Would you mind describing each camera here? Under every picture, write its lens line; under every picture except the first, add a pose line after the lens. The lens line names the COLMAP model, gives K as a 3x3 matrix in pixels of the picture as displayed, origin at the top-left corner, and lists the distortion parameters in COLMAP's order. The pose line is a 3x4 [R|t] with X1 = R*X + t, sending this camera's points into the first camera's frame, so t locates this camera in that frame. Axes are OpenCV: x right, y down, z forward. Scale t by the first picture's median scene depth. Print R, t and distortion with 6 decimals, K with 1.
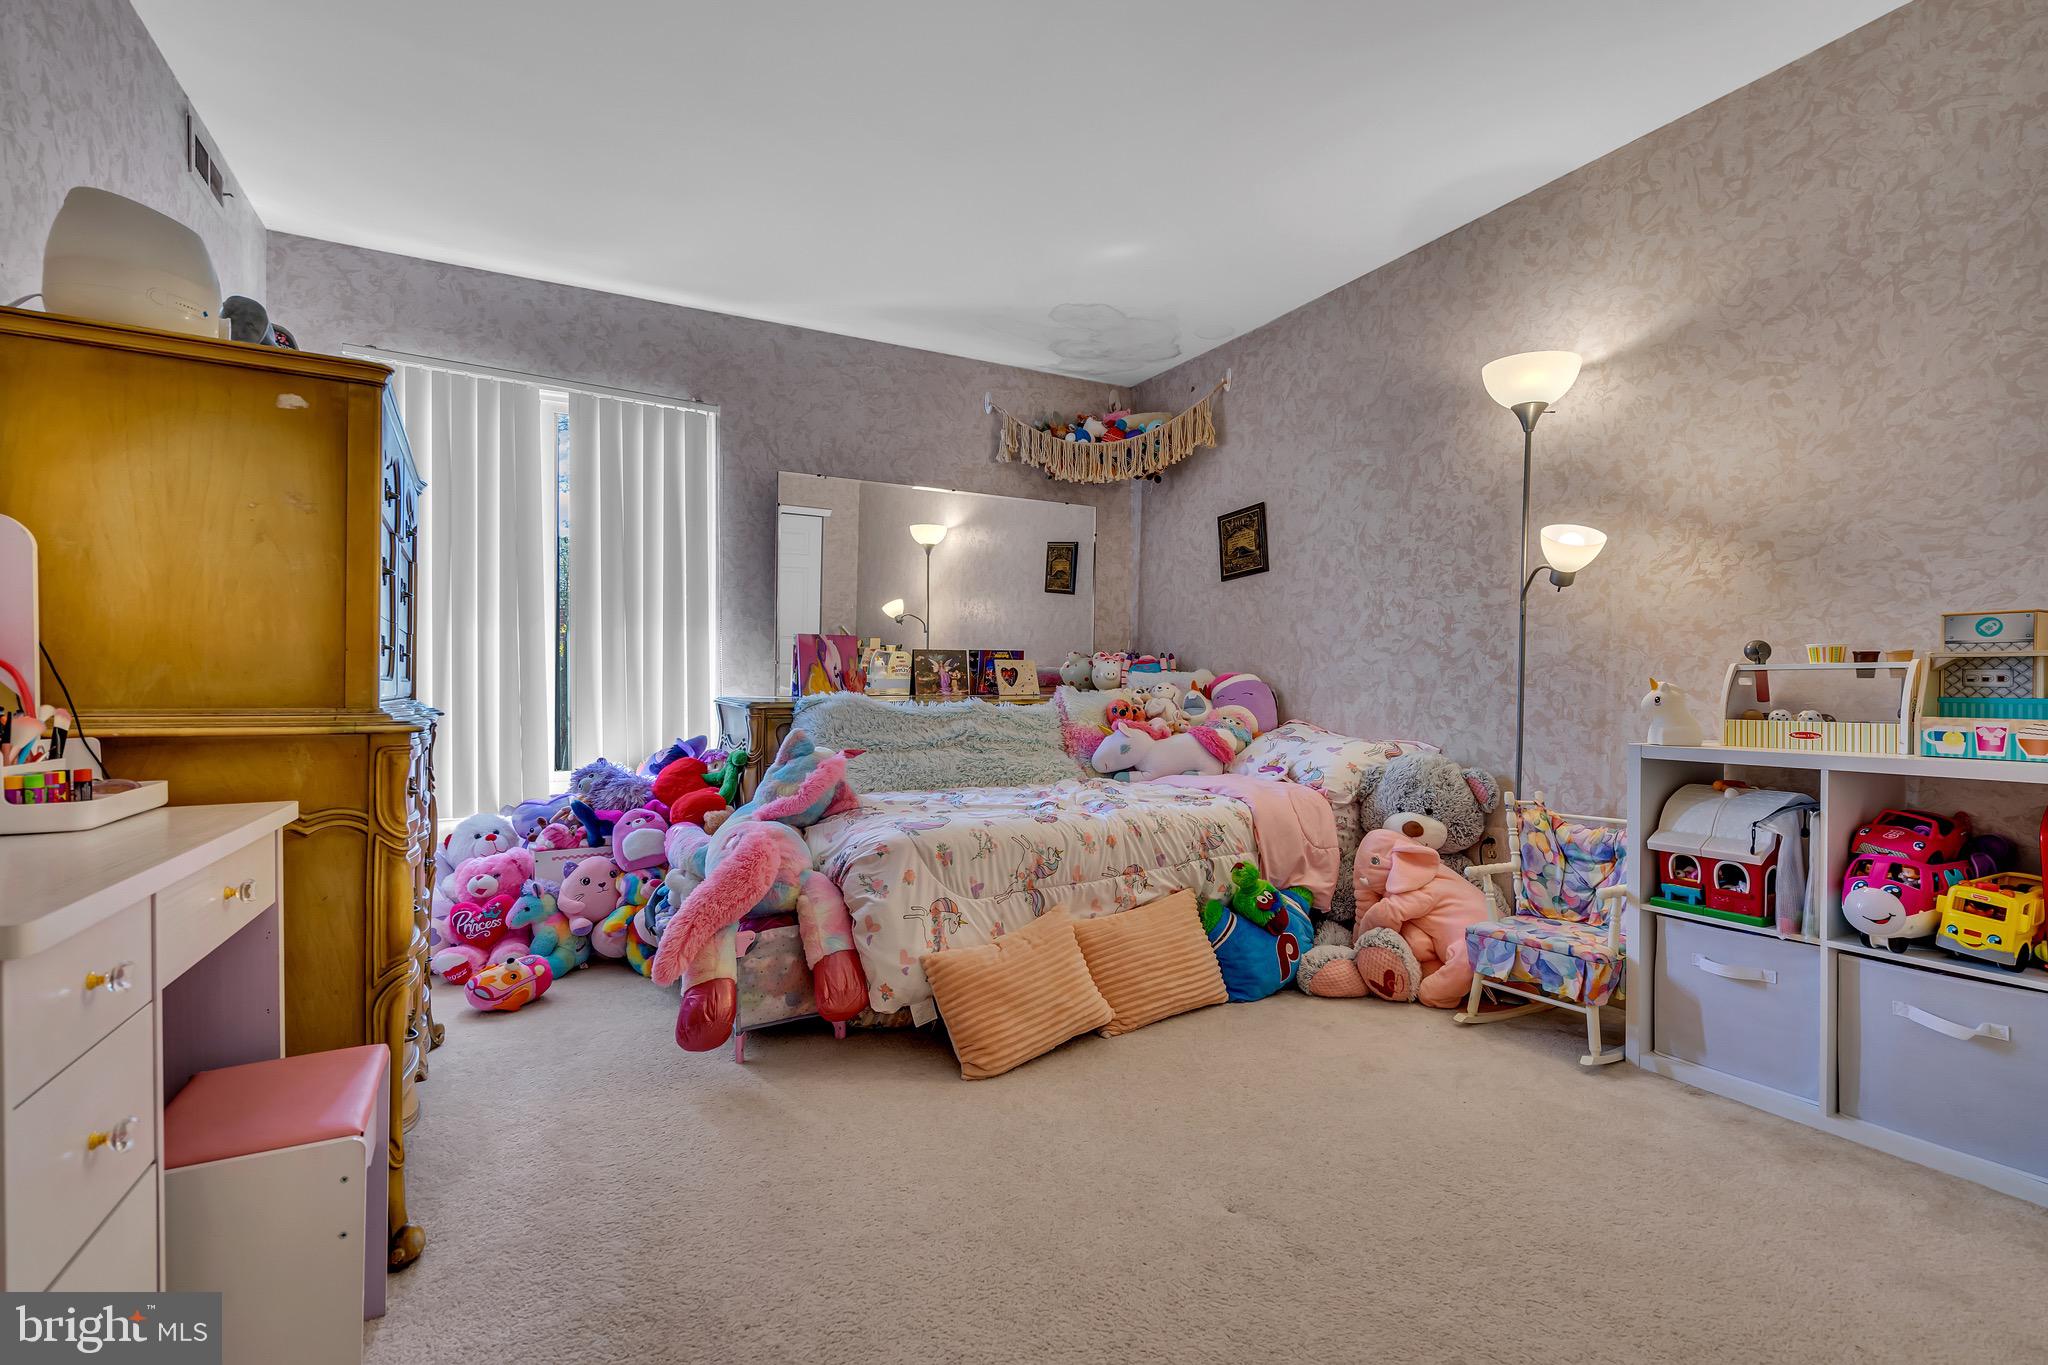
lens RADIAL K [[922.1, 0, 1029.8], [0, 922.1, 685.1], [0, 0, 1]] dist [-0.007227, 0.003023]
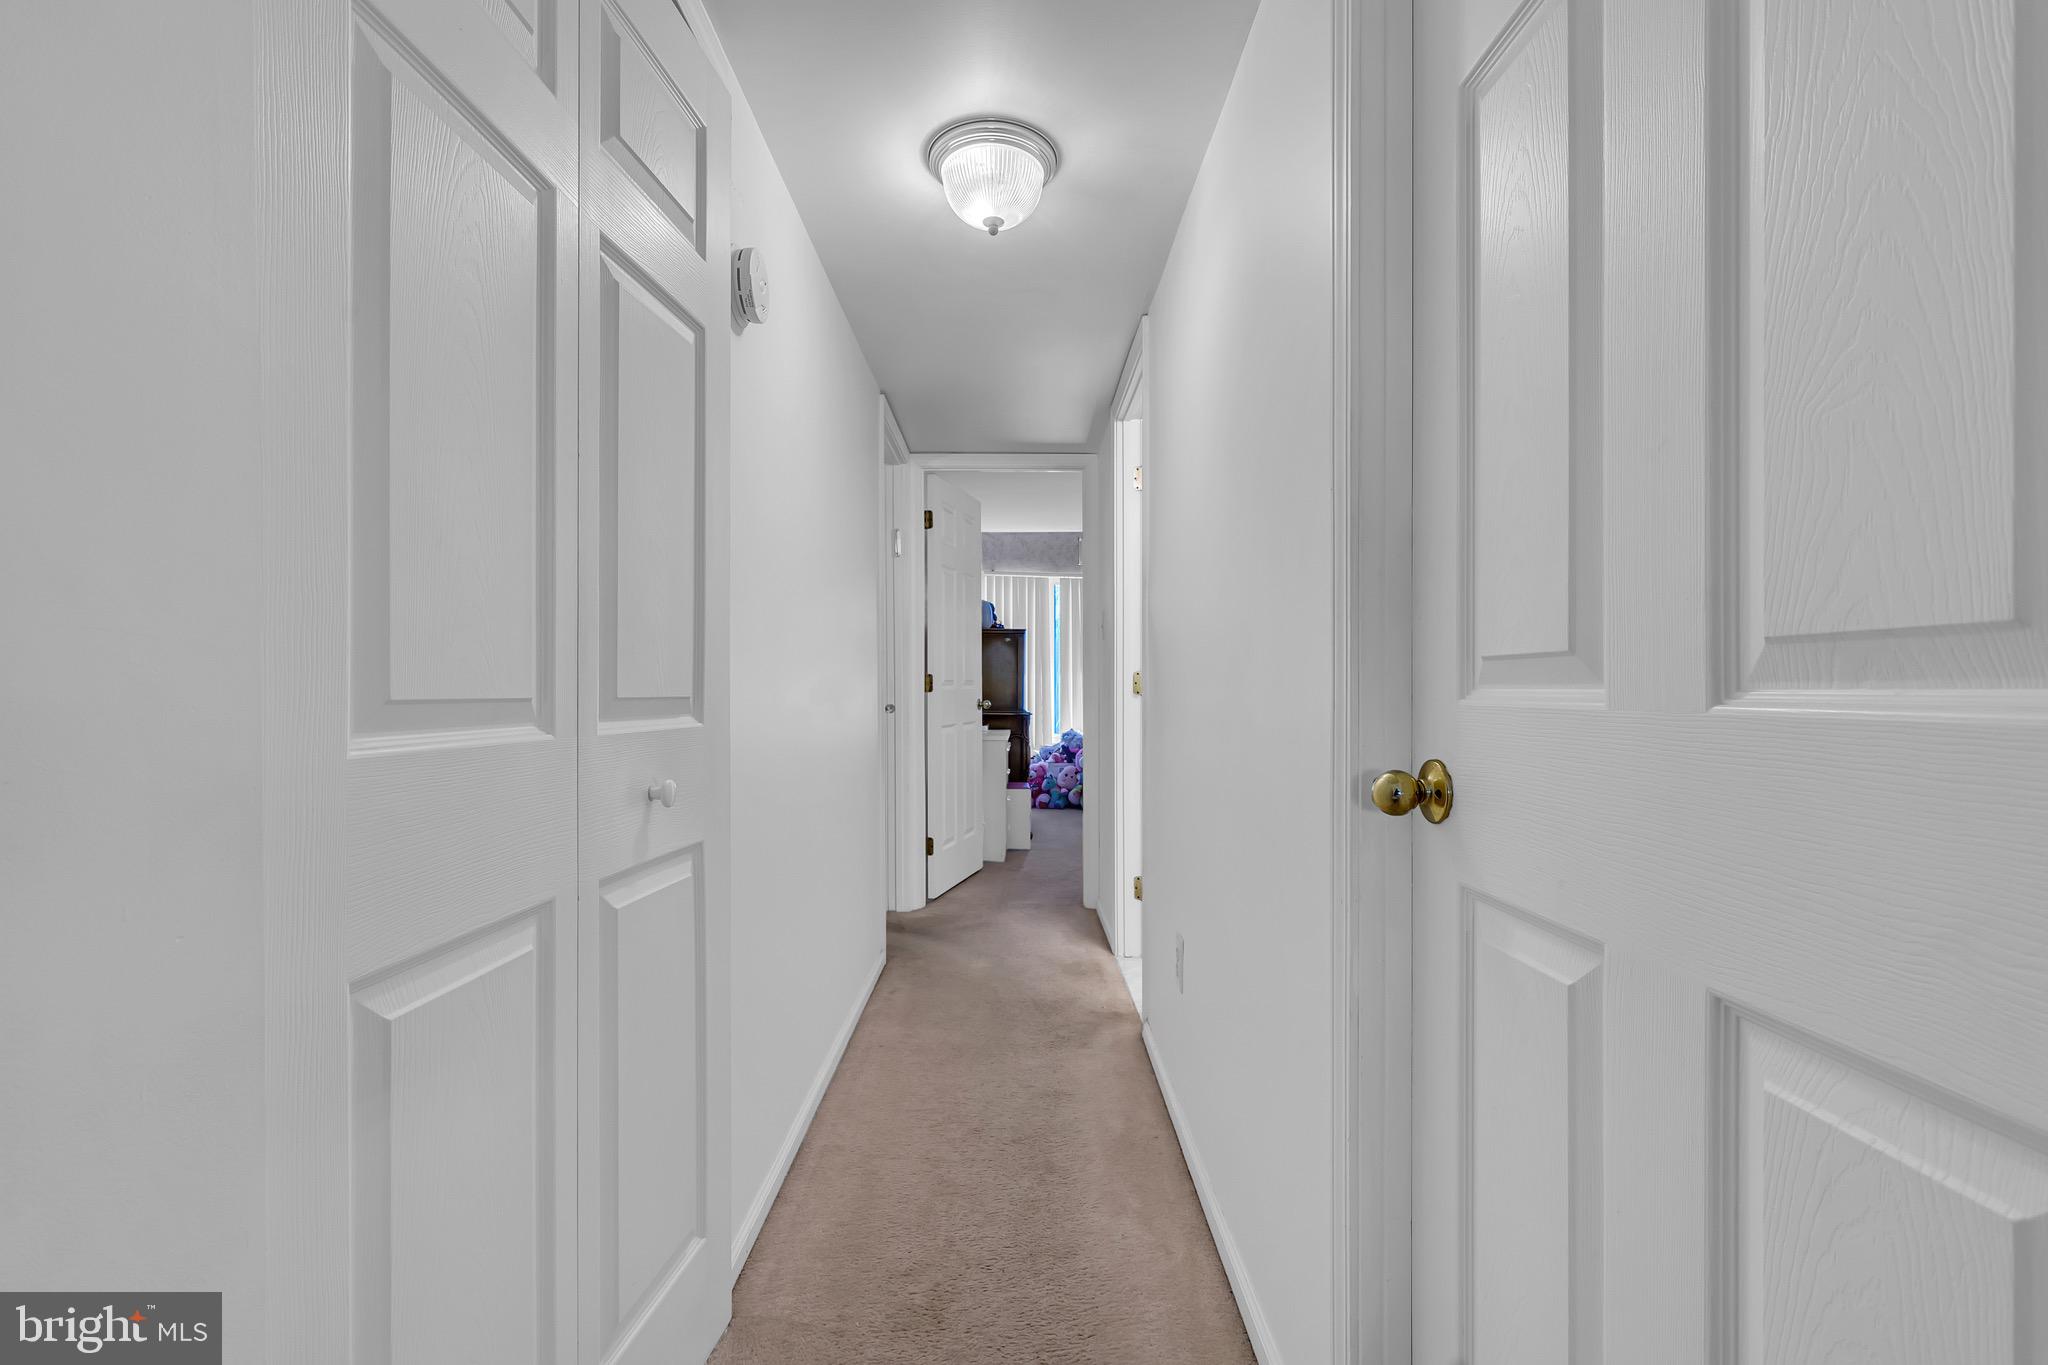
lens RADIAL K [[922.1, 0, 1024.2], [0, 922.1, 680.7], [0, 0, 1]] dist [-0.007227, 0.003023]
pose [[0.882083, 0.002956, -0.471085, 0.447194], [-0.002406, 0.999996, 0.001770, -0.039836], [0.471088, -0.000428, 0.882086, -0.945439]]
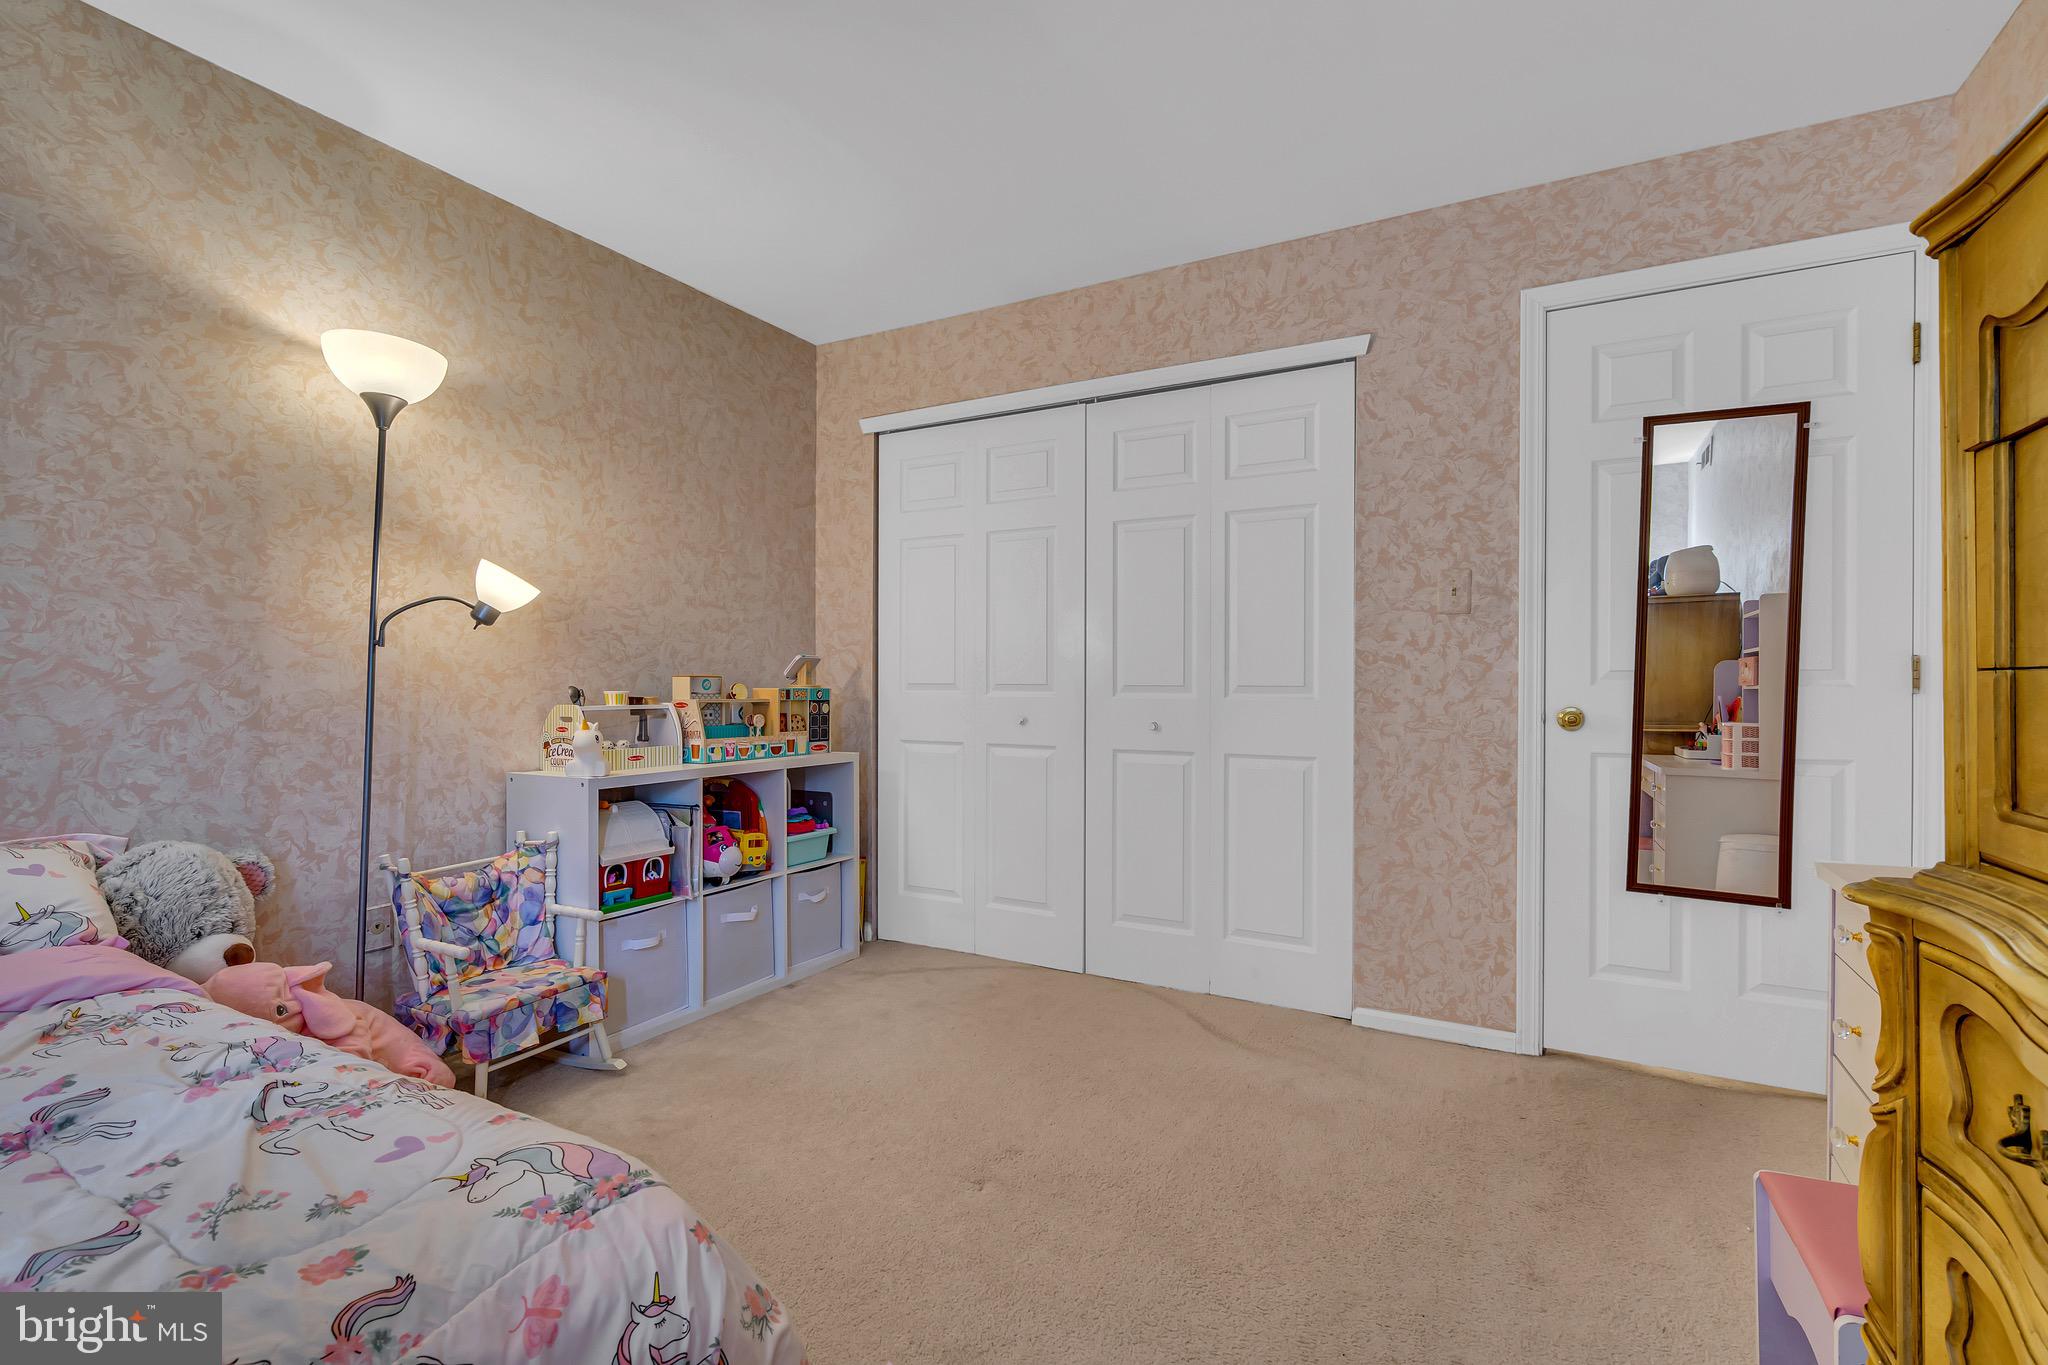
lens RADIAL K [[922.1, 0, 1027.8], [0, 922.1, 686.0], [0, 0, 1]] dist [-0.007227, 0.003023]
pose [[-0.544081, -0.002001, 0.839030, -0.519079], [-0.003071, 0.999995, 0.000393, -0.045834], [-0.839027, -0.002363, -0.544085, 1.032893]]
